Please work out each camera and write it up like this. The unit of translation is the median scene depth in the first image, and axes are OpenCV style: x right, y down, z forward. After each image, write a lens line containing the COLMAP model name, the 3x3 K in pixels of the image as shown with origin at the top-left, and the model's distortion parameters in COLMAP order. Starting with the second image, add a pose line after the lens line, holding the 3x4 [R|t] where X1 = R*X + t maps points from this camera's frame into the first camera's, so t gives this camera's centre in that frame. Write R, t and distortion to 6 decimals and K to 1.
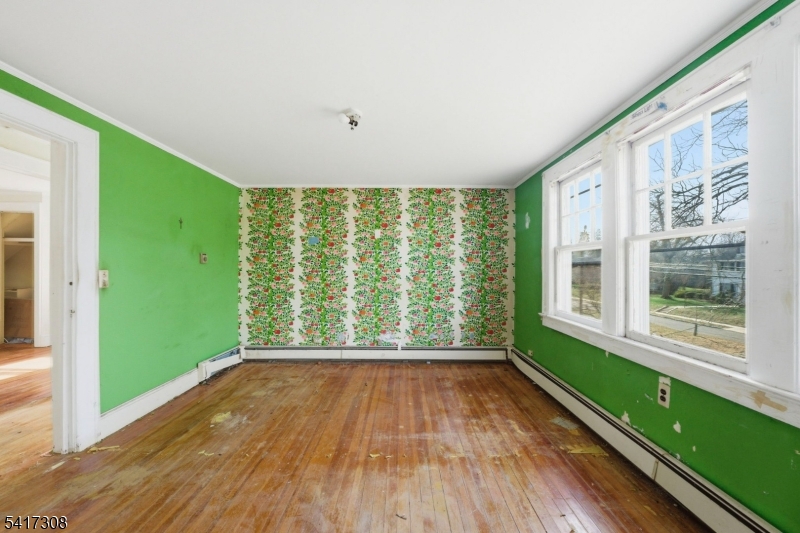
lens RADIAL K [[284.2, 0, 400.7], [0, 284.2, 270.4], [0, 0, 1]] dist [-0.024060, 0.000053]
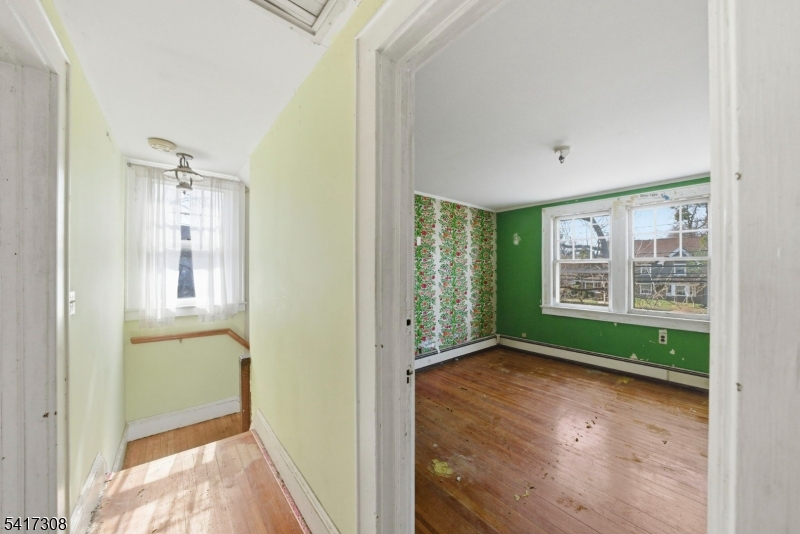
lens RADIAL K [[284.4, 0, 403.7], [0, 284.4, 268.4], [0, 0, 1]] dist [-0.025101, 0.006590]
pose [[0.764219, -0.002156, 0.644954, -0.766872], [0.007493, 0.999957, -0.005536, -0.028042], [-0.644914, 0.009064, 0.764202, 0.275324]]
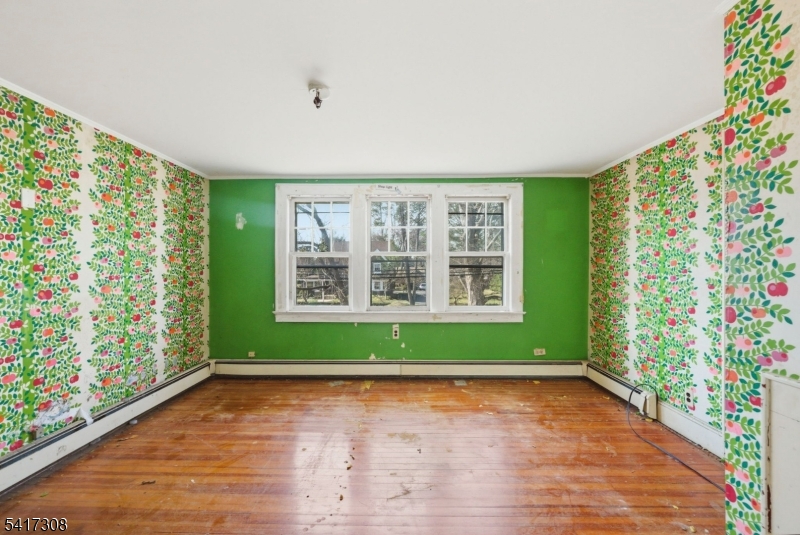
lens RADIAL K [[326.6, 0, 396.9], [0, 326.6, 268.2], [0, 0, 1]] dist [-0.003904, 0.000197]
pose [[0.019495, -0.004247, 0.999801, -0.598354], [0.007211, 0.999966, 0.004107, -0.013745], [-0.999784, 0.007129, 0.019525, 0.396189]]
